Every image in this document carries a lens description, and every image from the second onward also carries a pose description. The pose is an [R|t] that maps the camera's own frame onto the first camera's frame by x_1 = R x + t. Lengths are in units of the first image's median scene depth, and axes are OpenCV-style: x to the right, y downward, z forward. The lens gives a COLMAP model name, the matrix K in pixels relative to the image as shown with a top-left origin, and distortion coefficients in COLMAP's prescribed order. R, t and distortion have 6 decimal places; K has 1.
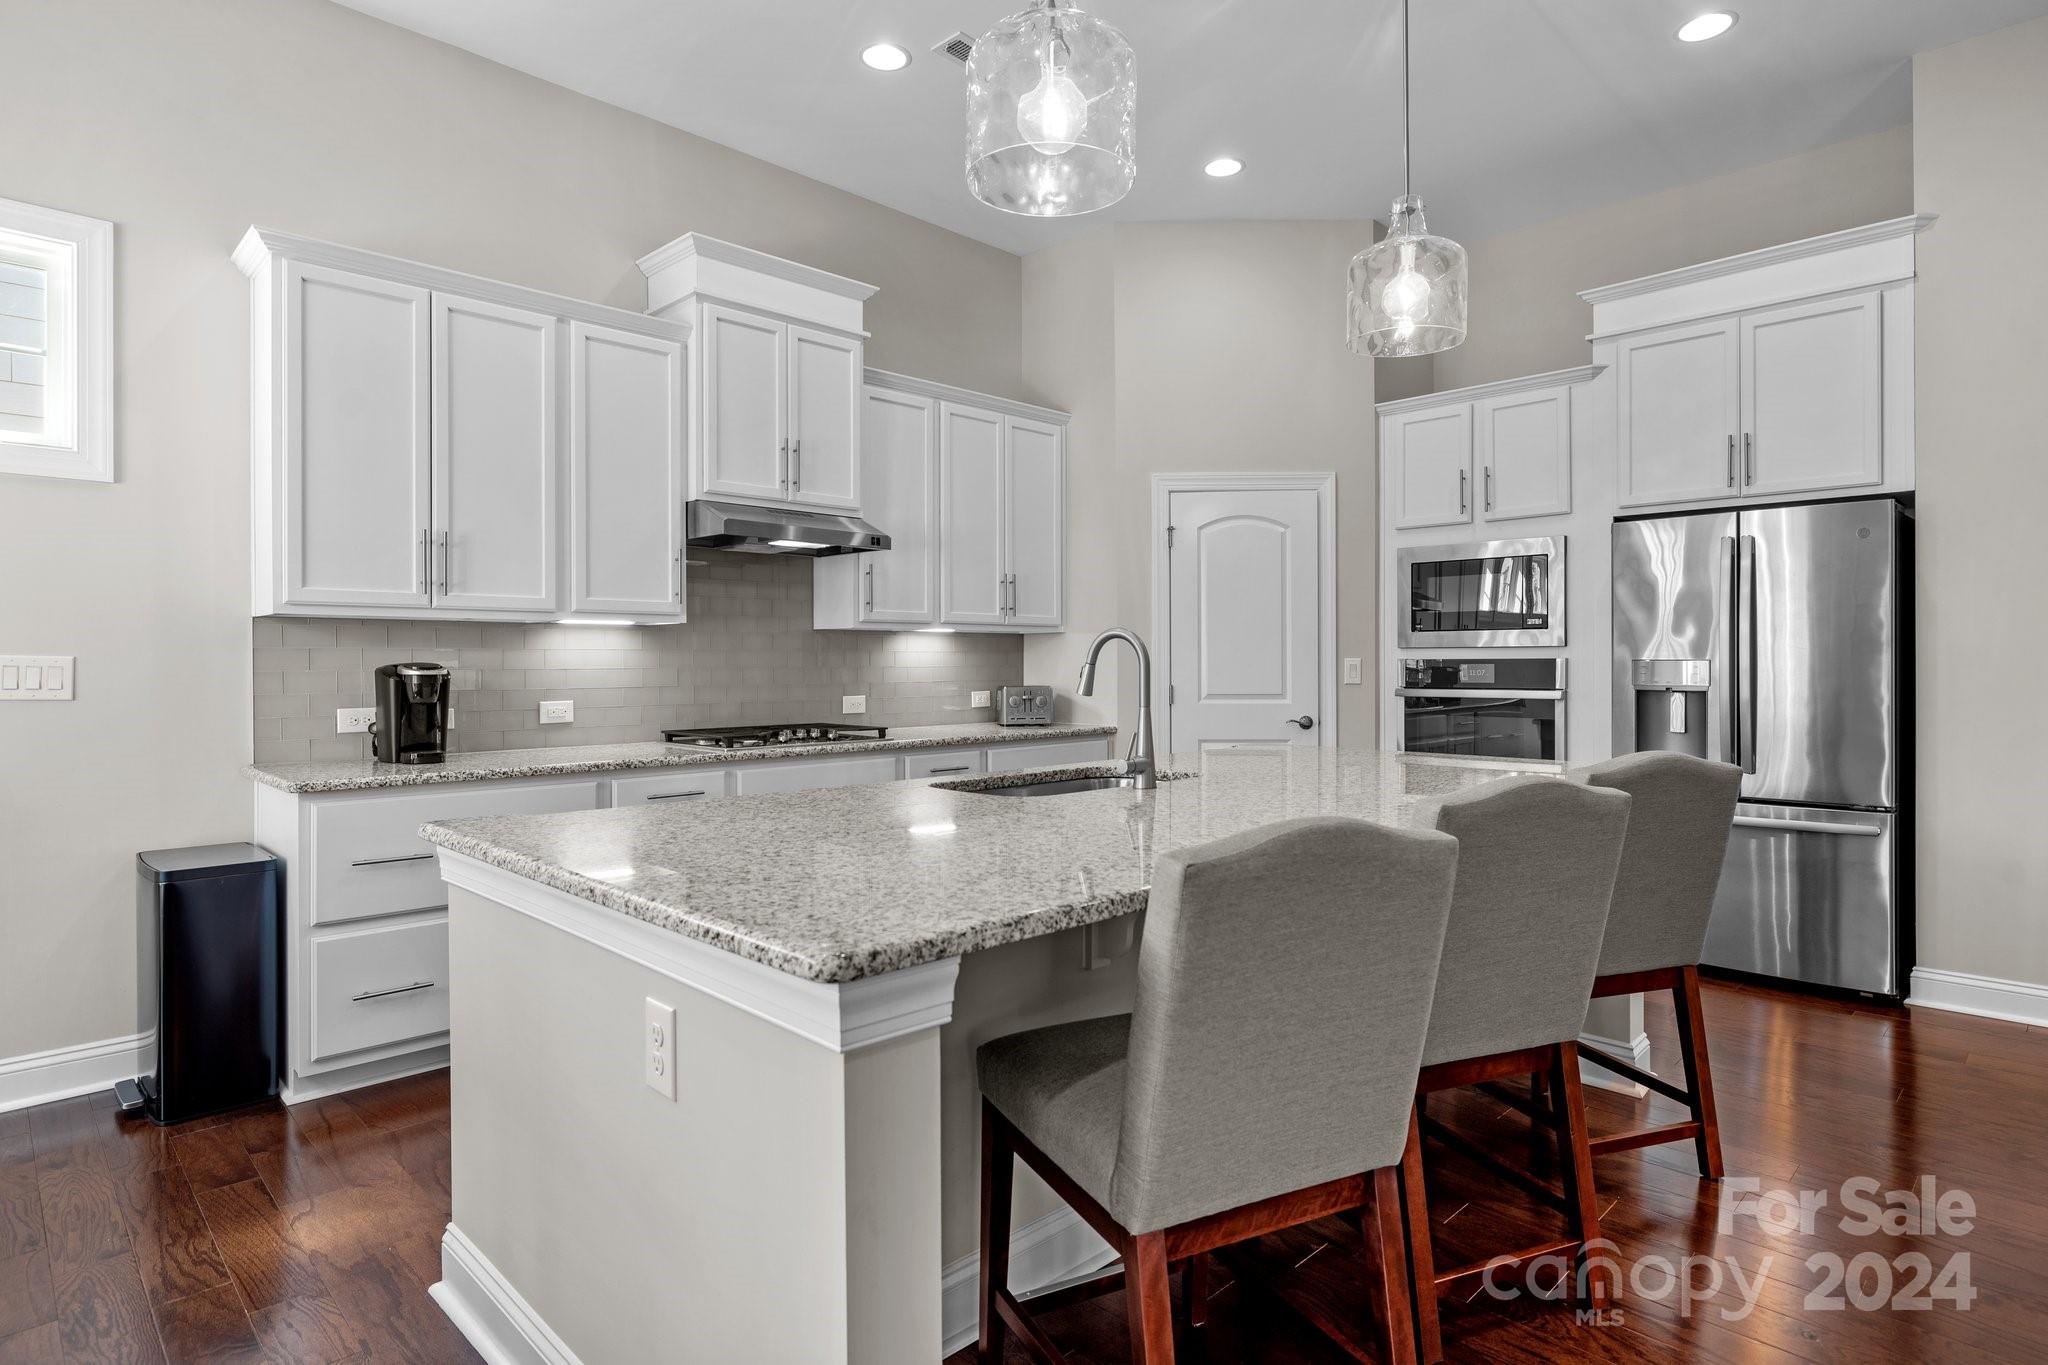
lens RADIAL K [[1069.5, 0, 1020.3], [0, 1069.5, 664.1], [0, 0, 1]] dist [-0.014287, 0.001039]
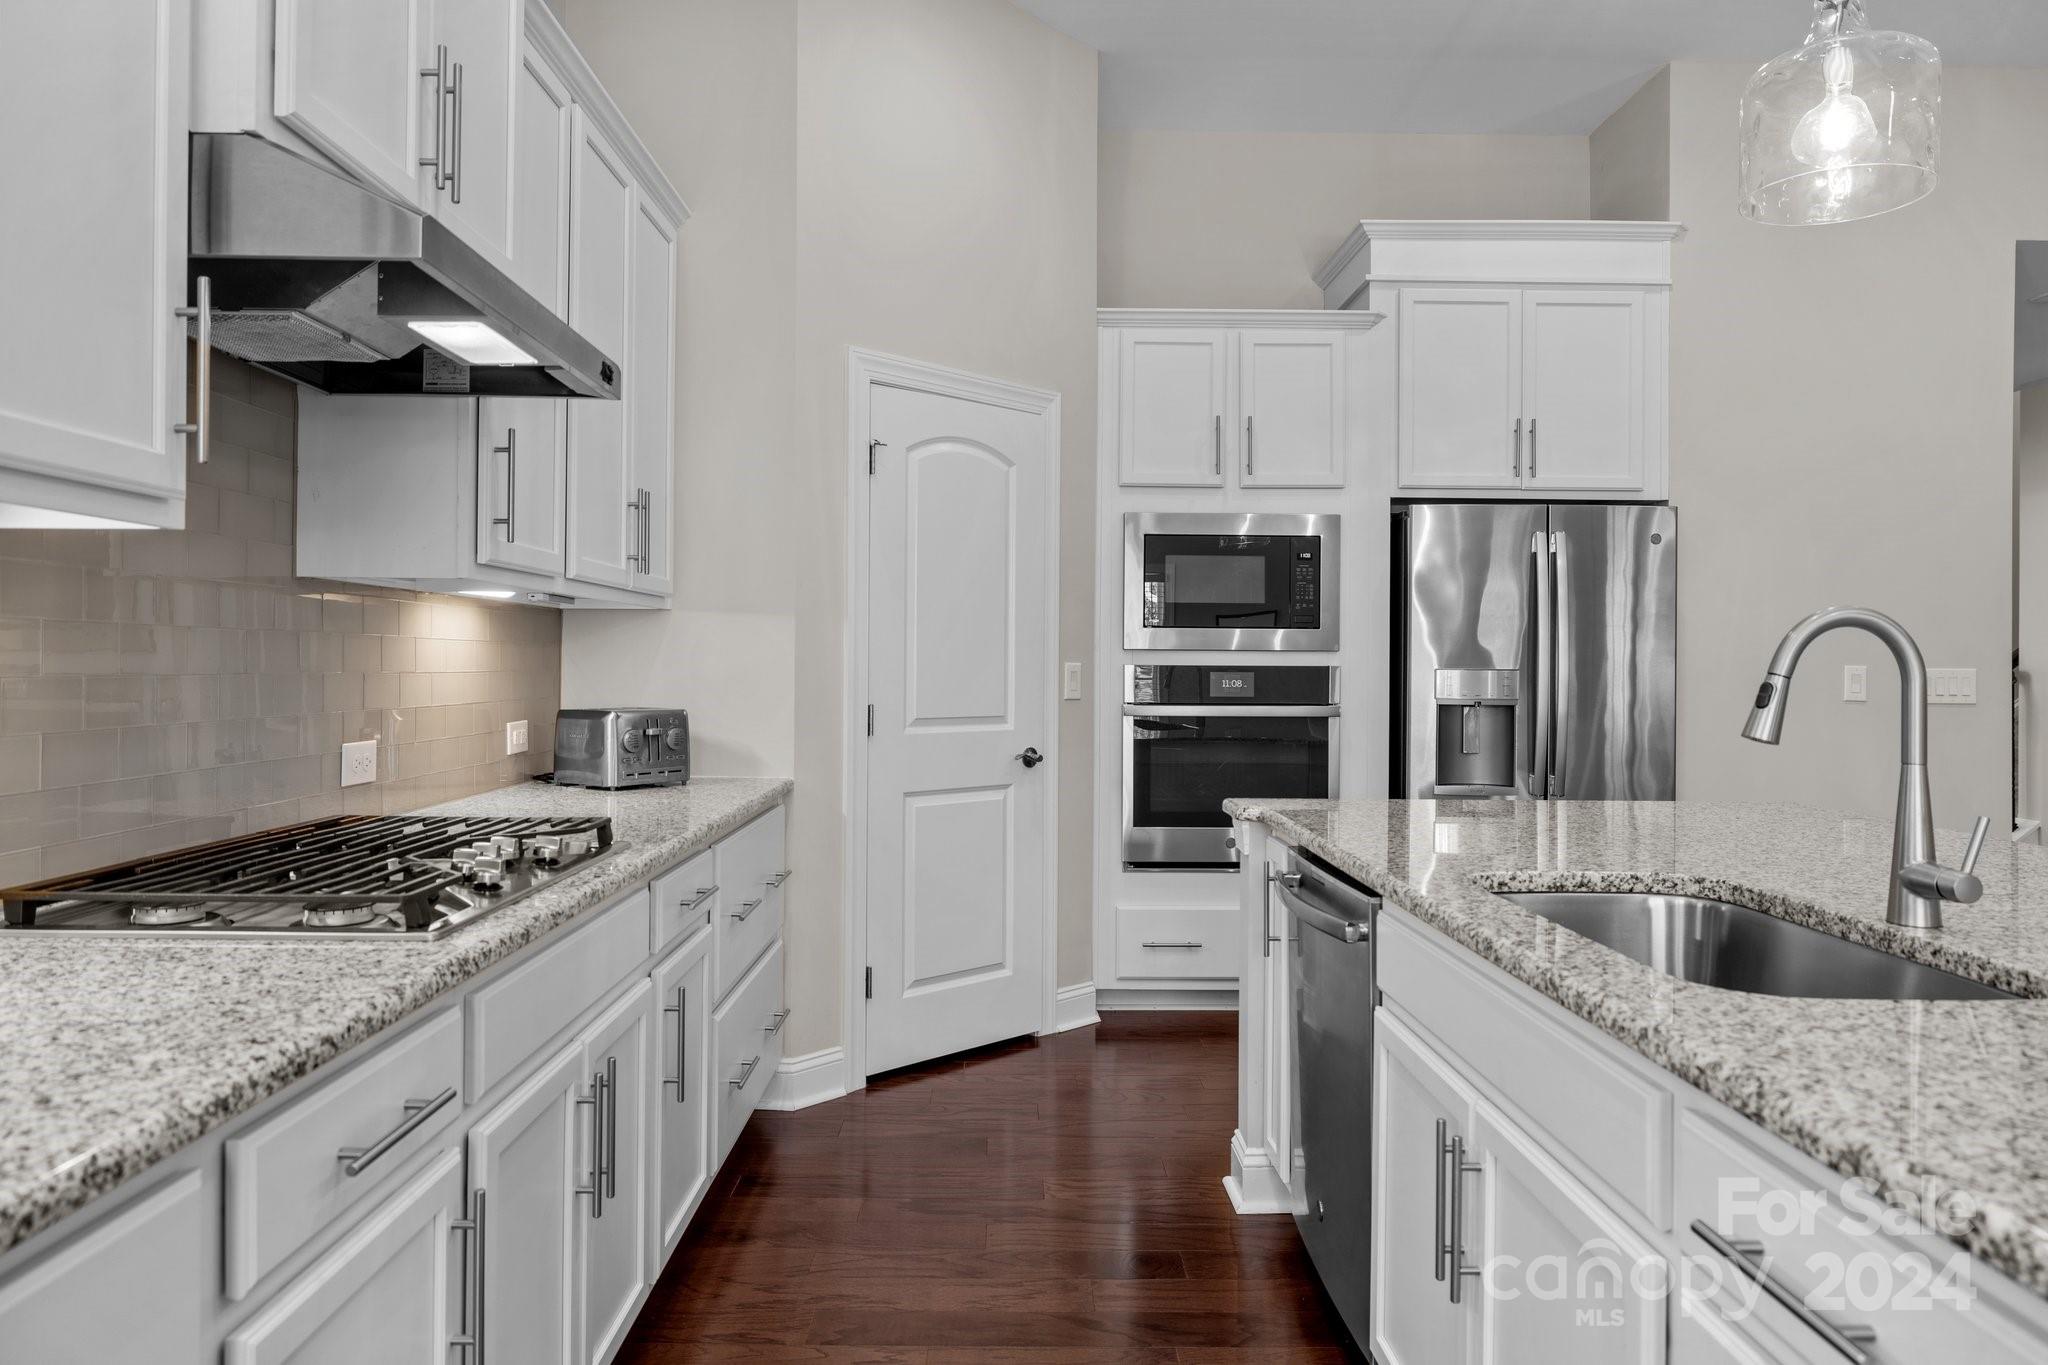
lens RADIAL K [[1260.8, 0, 1022.4], [0, 1260.8, 655.3], [0, 0, 1]] dist [-0.005489, 0.003251]
pose [[0.702727, 0.013817, 0.711325, -0.340042], [-0.009370, 0.999904, -0.010166, -0.001593], [-0.711398, 0.000479, 0.702790, 0.496926]]
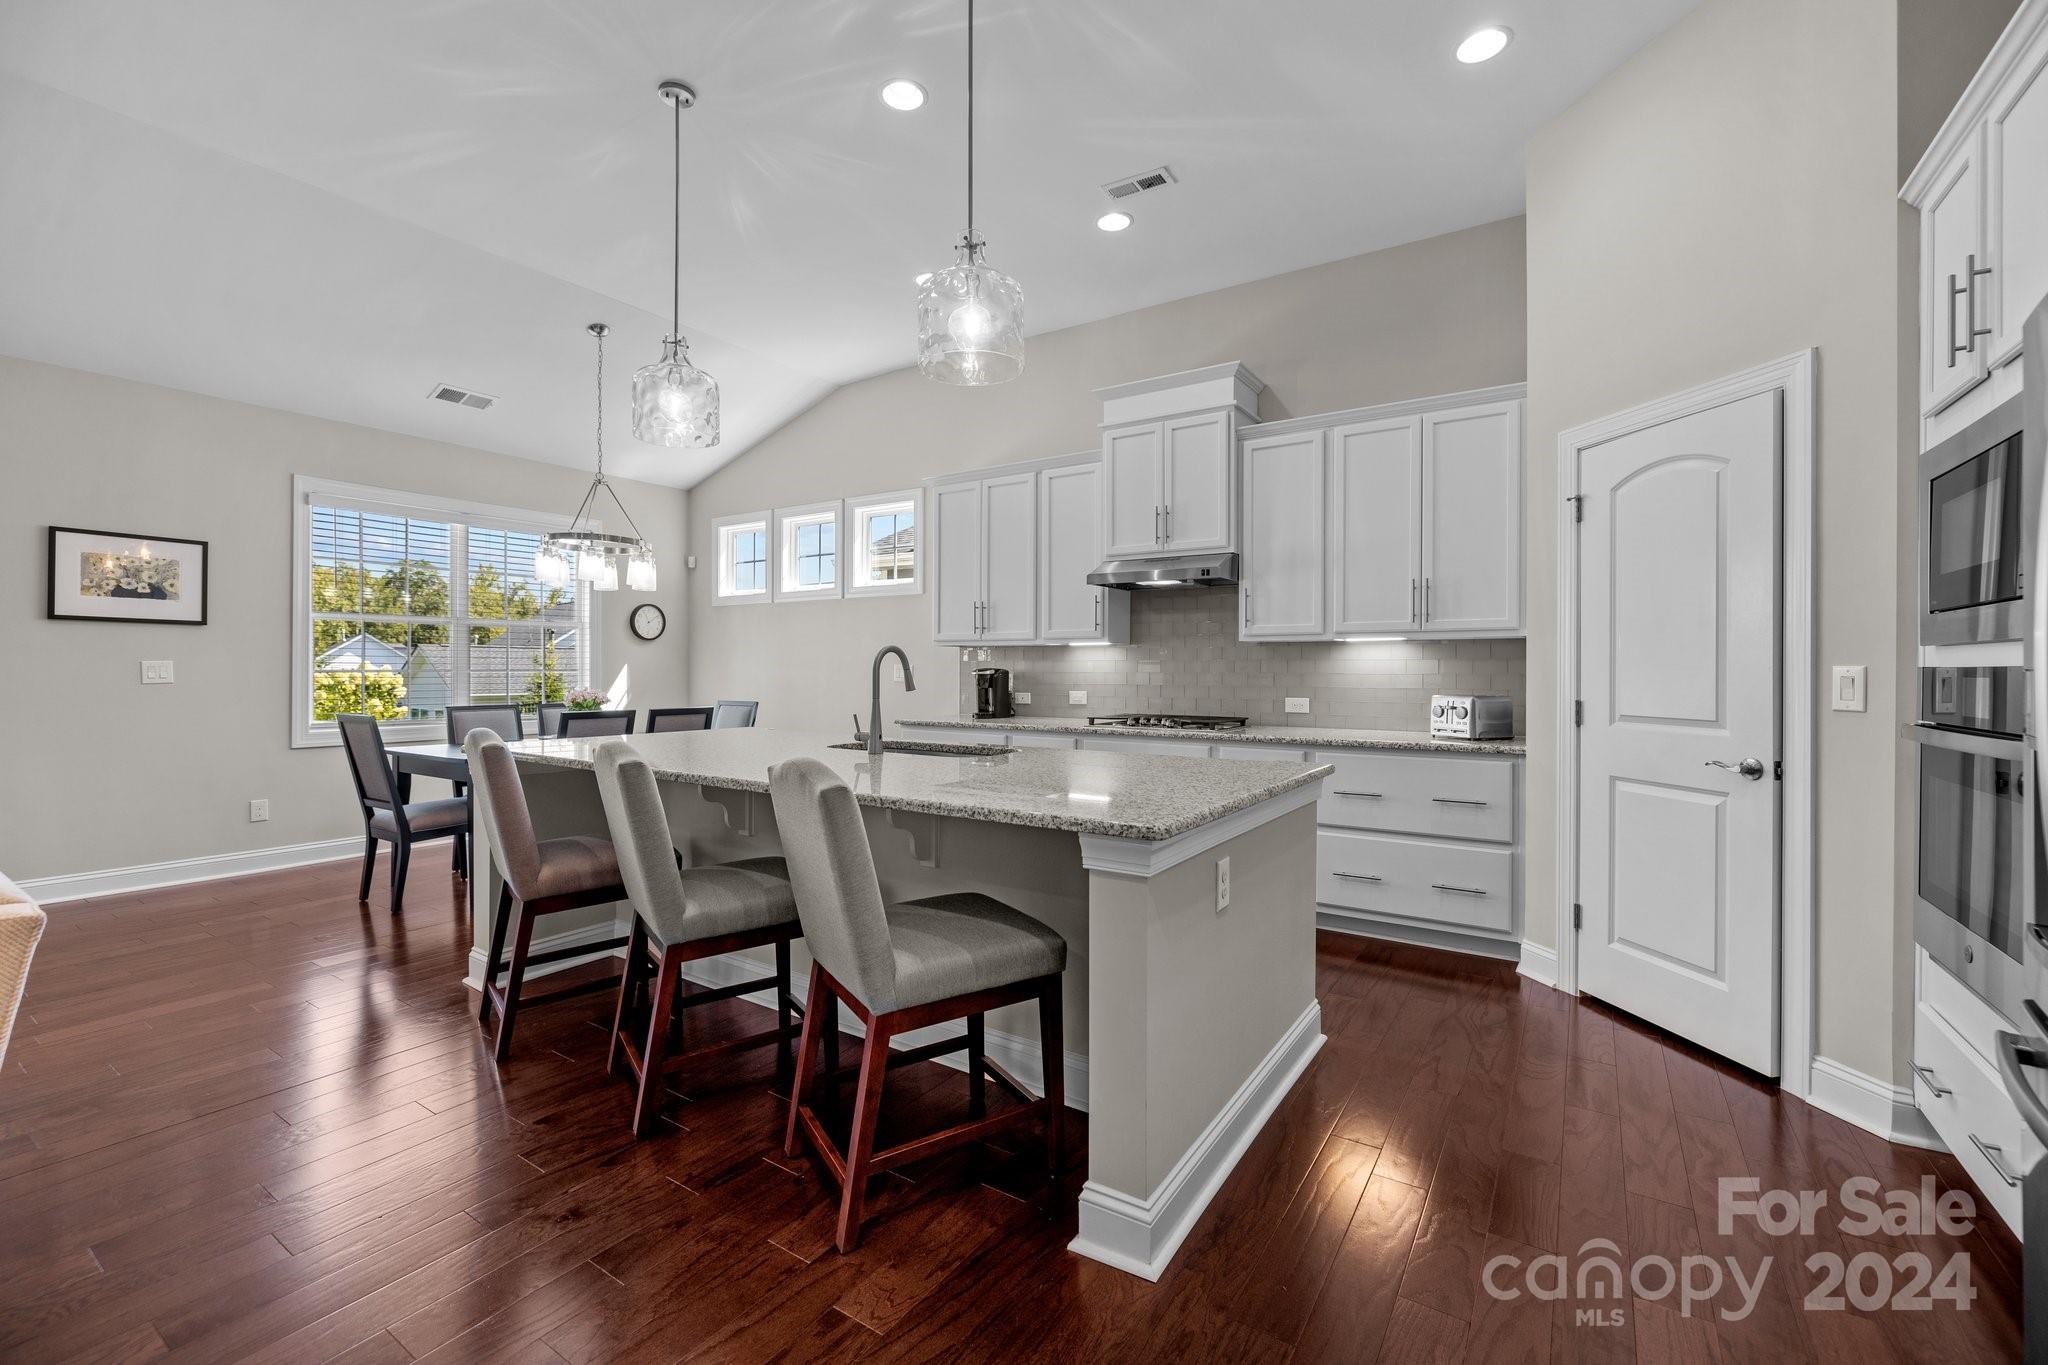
lens RADIAL K [[860.2, 0, 1015.7], [0, 860.2, 672.0], [0, 0, 1]] dist [-0.002567, -0.000113]
pose [[0.203075, 0.007628, -0.979133, 0.749800], [-0.004589, 0.999966, 0.006839, -0.003695], [0.979152, 0.003104, 0.203104, 0.534061]]
